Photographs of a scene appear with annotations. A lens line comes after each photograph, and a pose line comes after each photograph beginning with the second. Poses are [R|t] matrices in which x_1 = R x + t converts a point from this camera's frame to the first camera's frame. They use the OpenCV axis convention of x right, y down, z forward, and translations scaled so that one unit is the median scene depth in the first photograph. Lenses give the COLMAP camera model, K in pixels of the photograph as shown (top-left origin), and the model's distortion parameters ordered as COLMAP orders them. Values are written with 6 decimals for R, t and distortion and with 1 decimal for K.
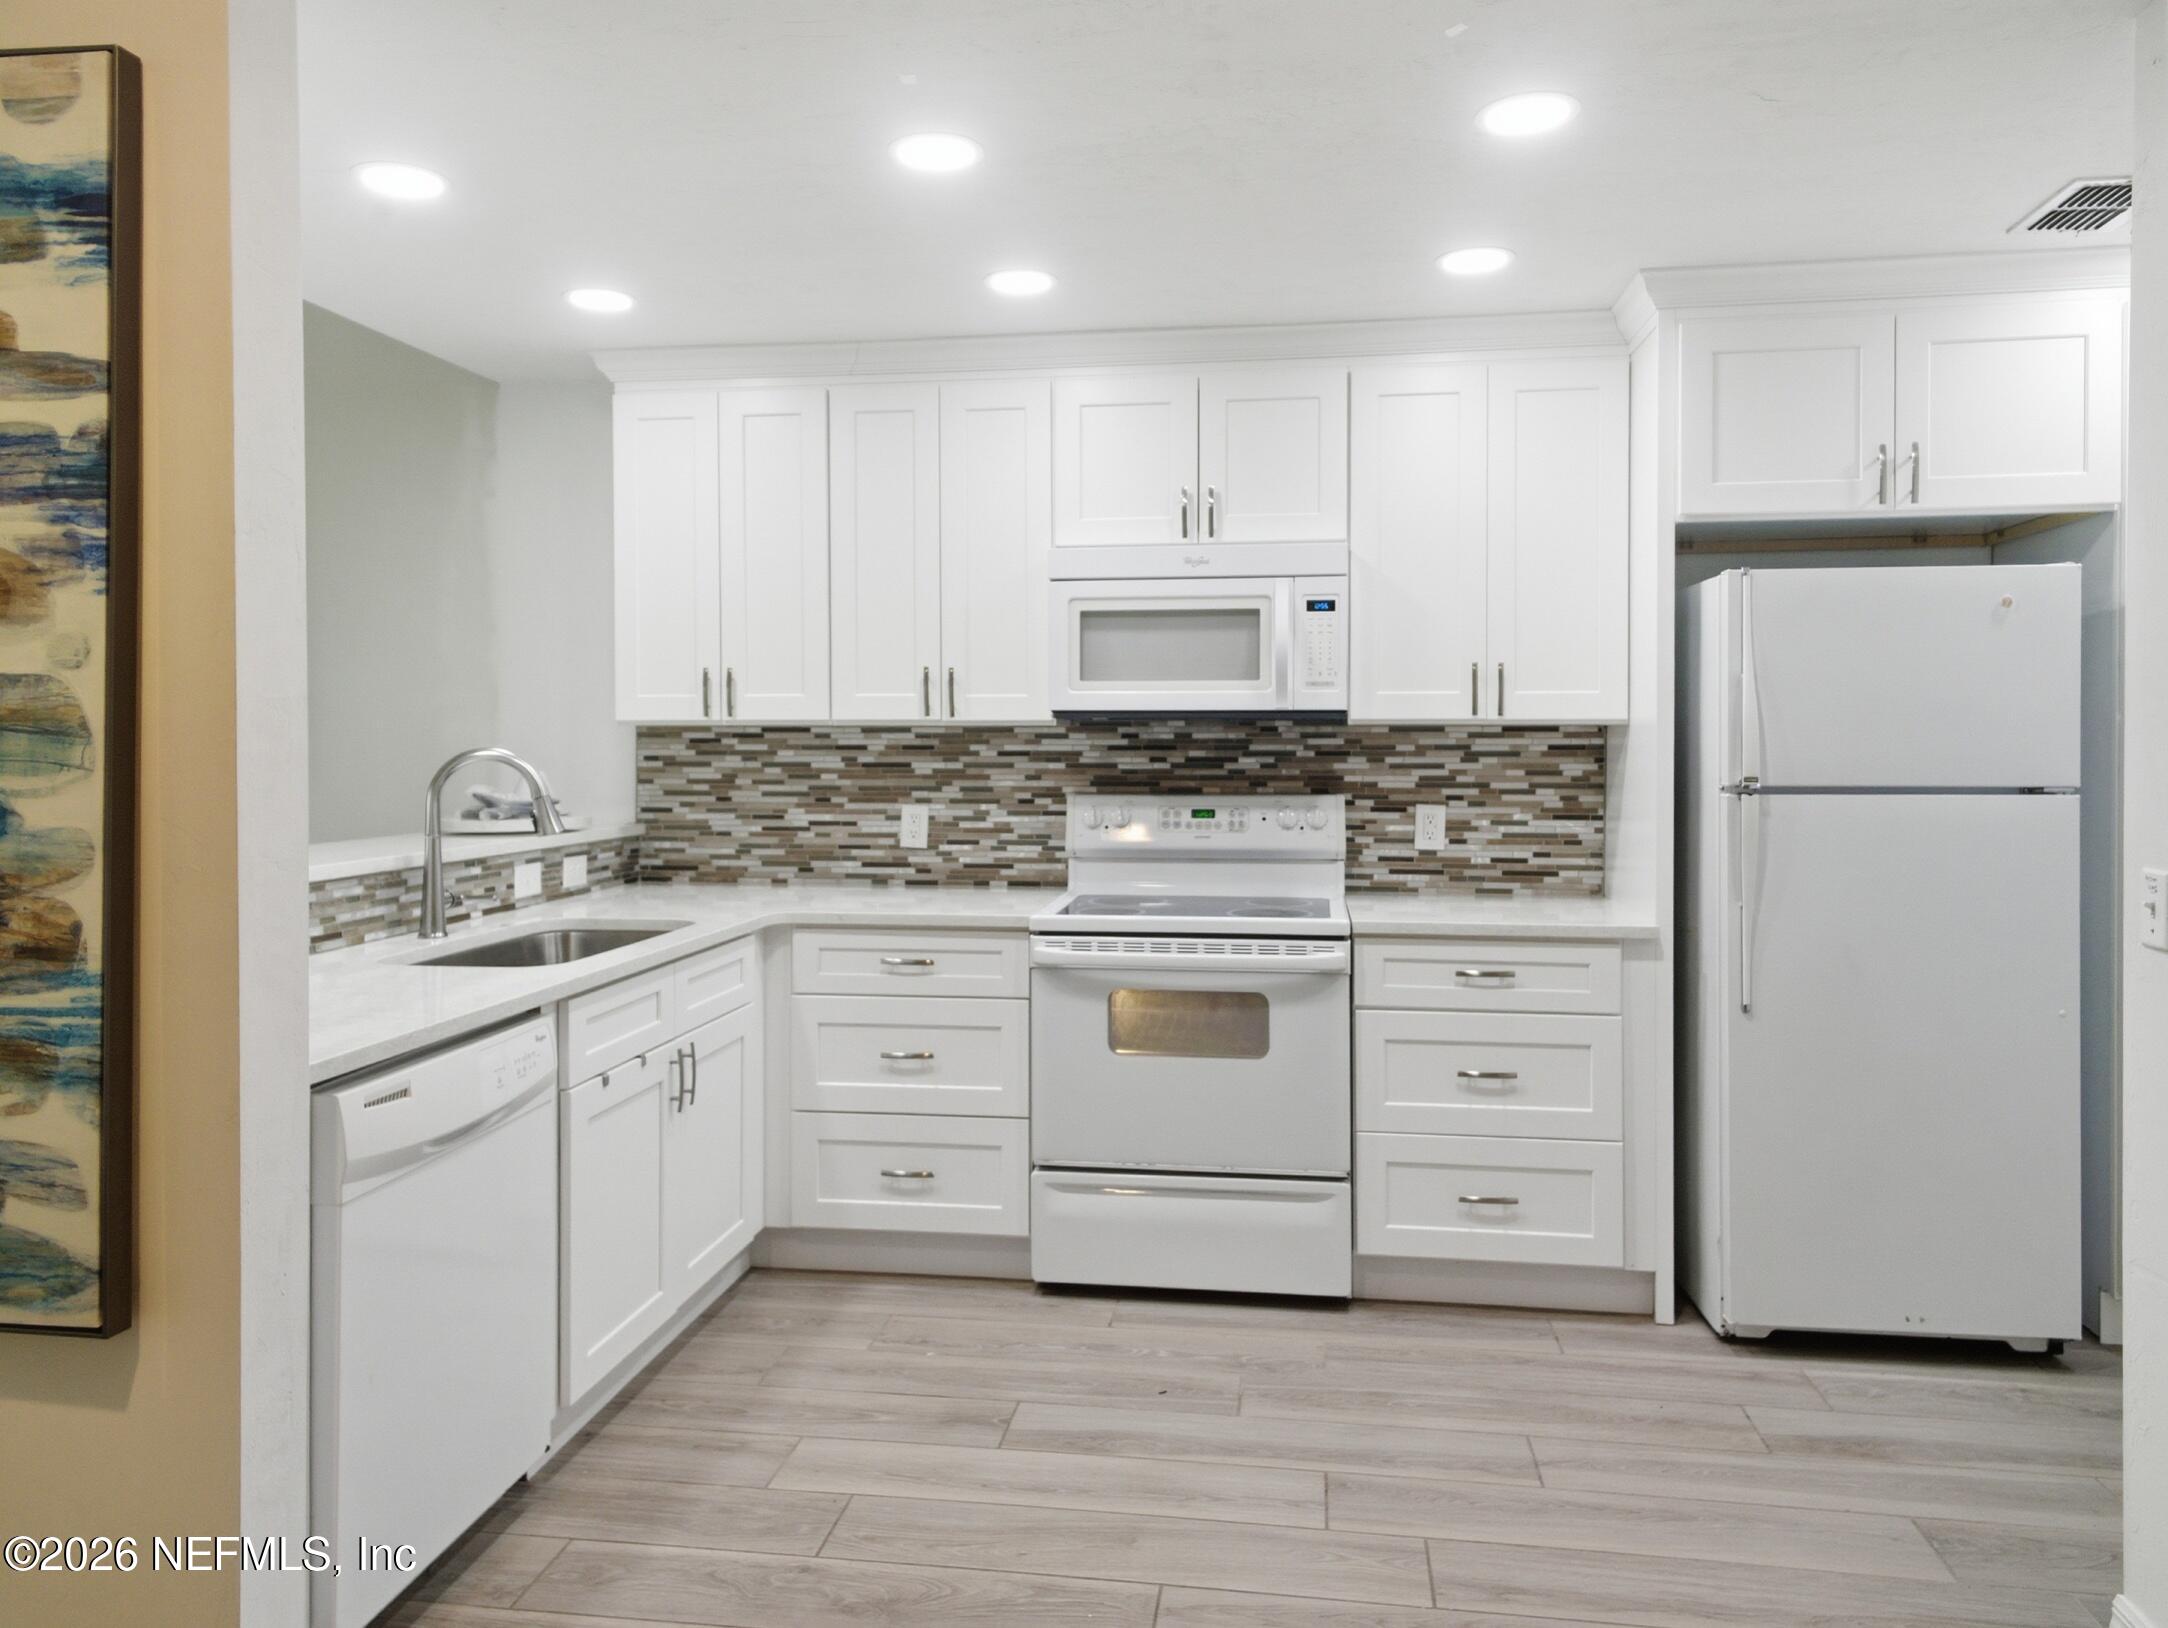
lens RADIAL K [[1498.9, 0, 1082.4], [0, 1498.9, 752.9], [0, 0, 1]] dist [0.044455, -0.023453]
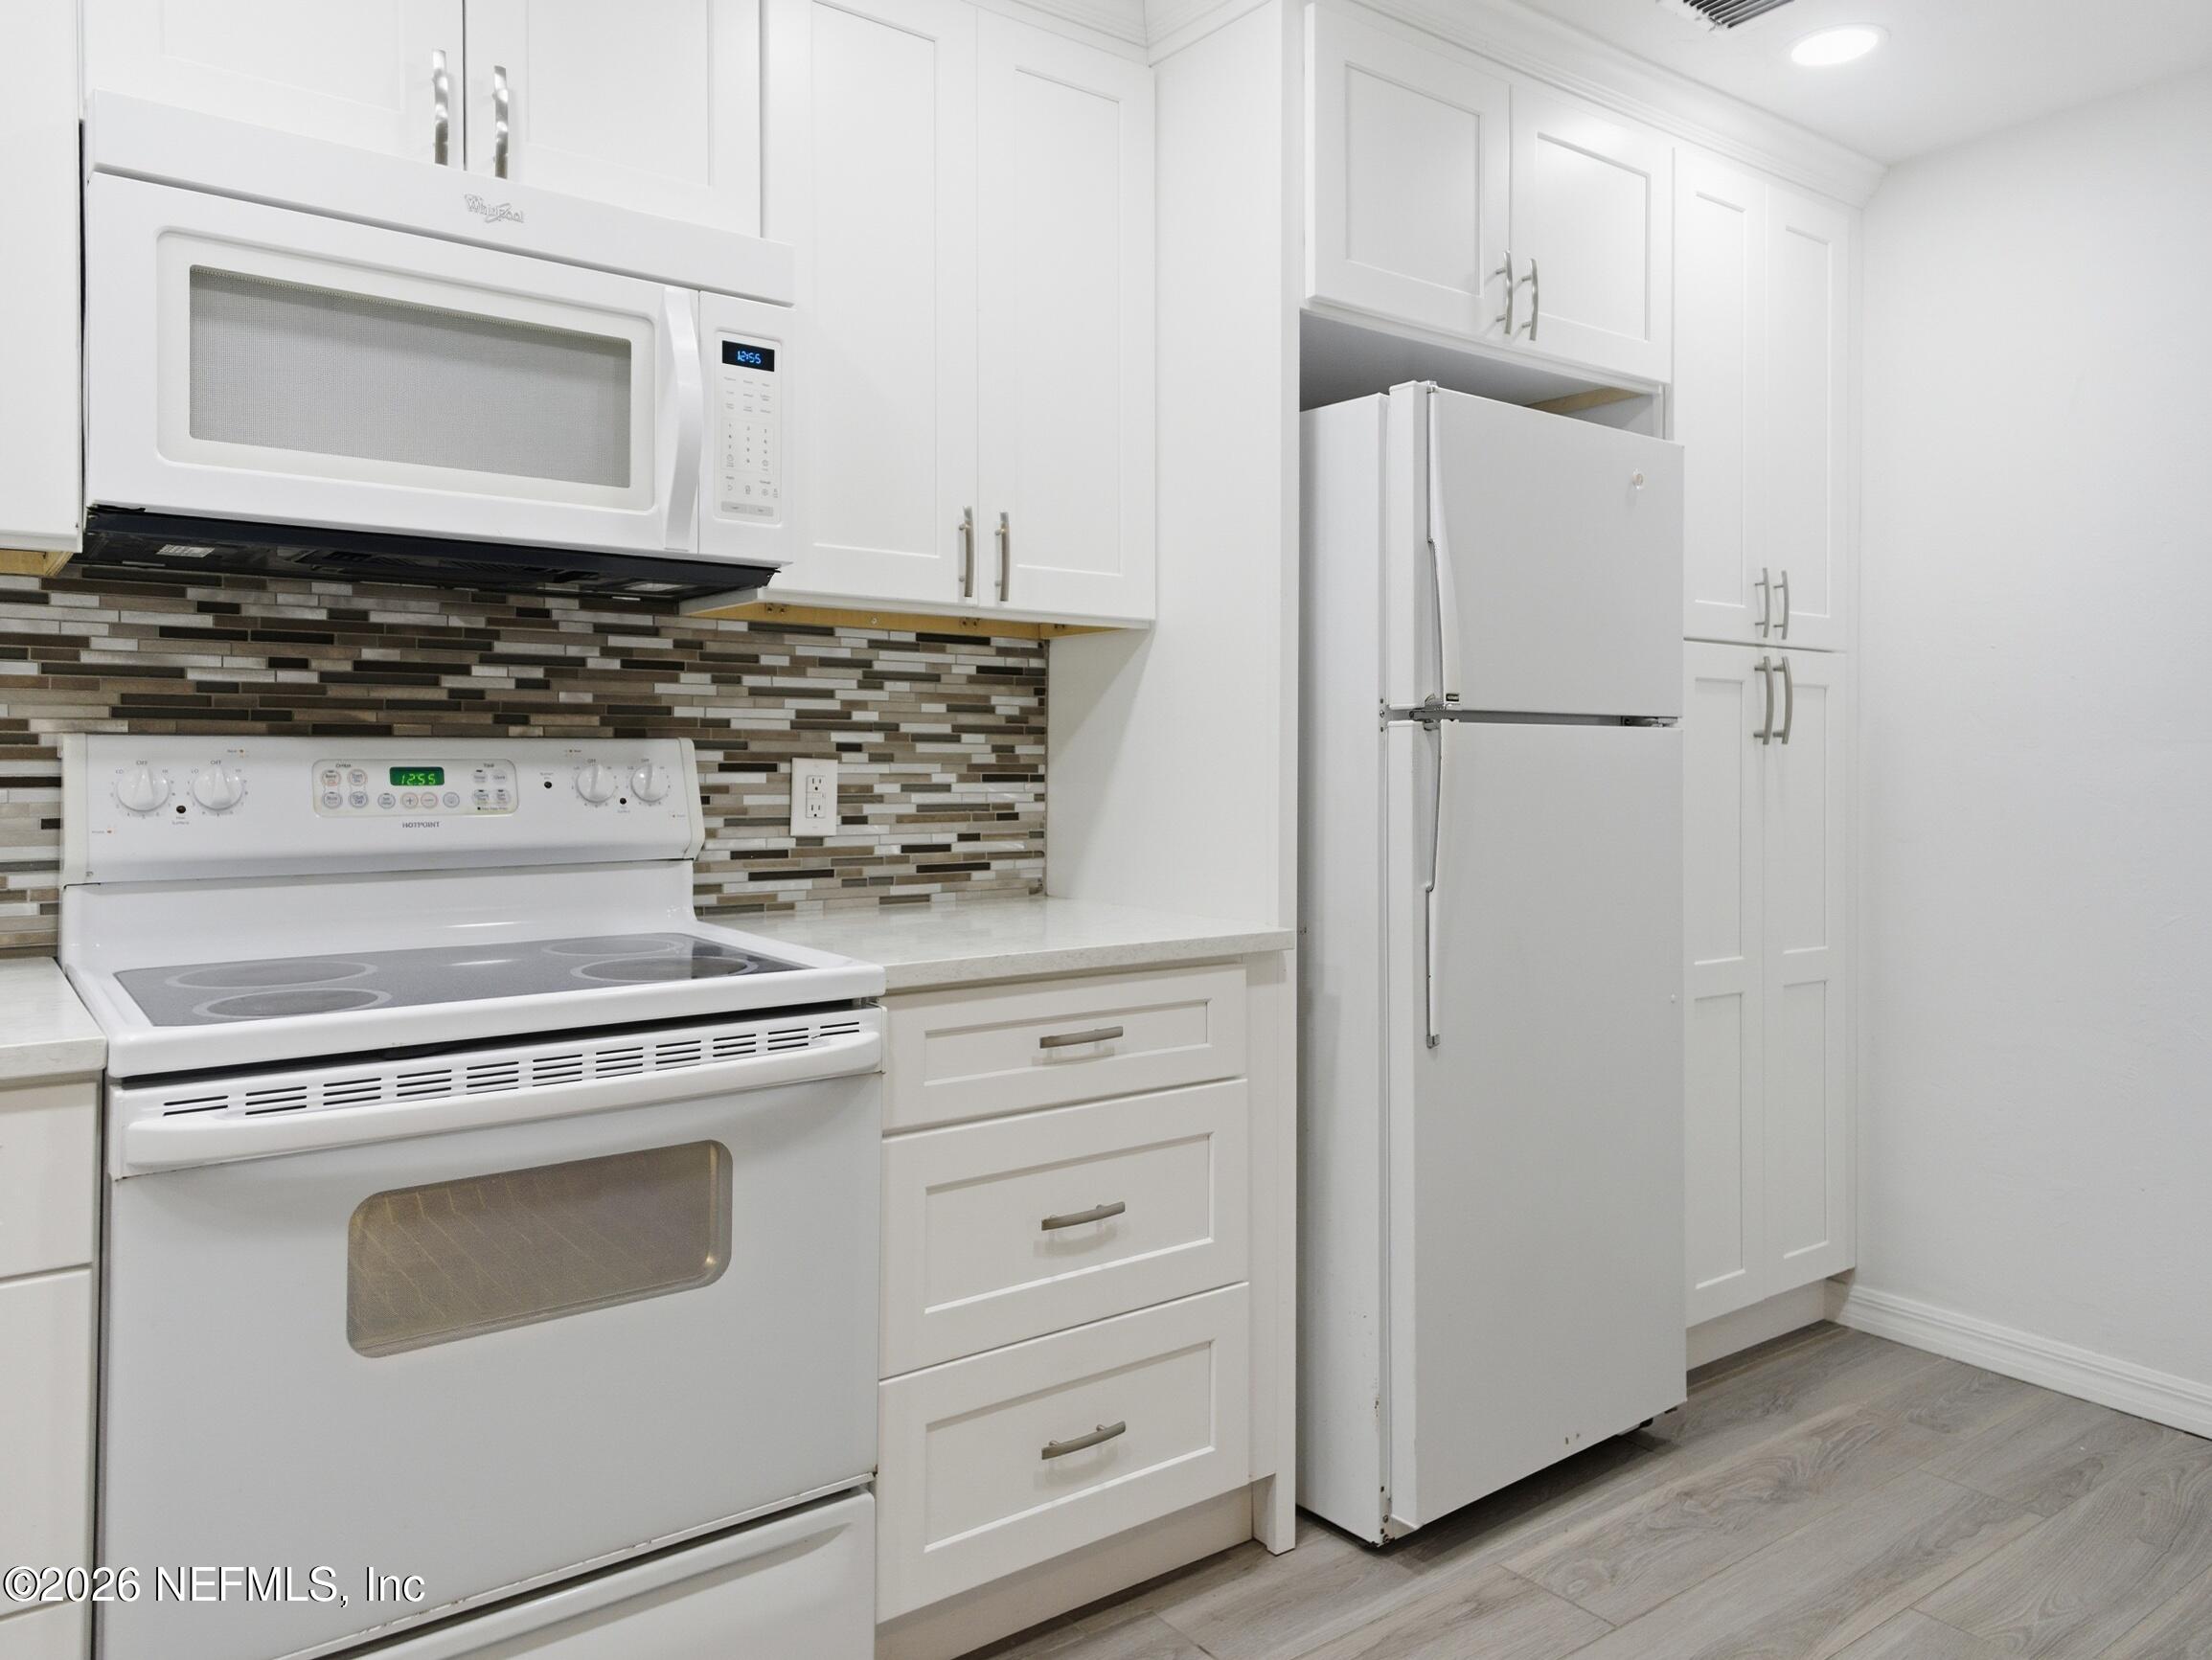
lens RADIAL K [[1529.2, 0, 1072.9], [0, 1529.2, 755.7], [0, 0, 1]] dist [0.044455, -0.023453]
pose [[0.700320, 0.007341, 0.713791, -0.132047], [0.001188, 0.999934, -0.011449, 0.042535], [-0.713828, 0.008866, 0.700265, 0.538391]]
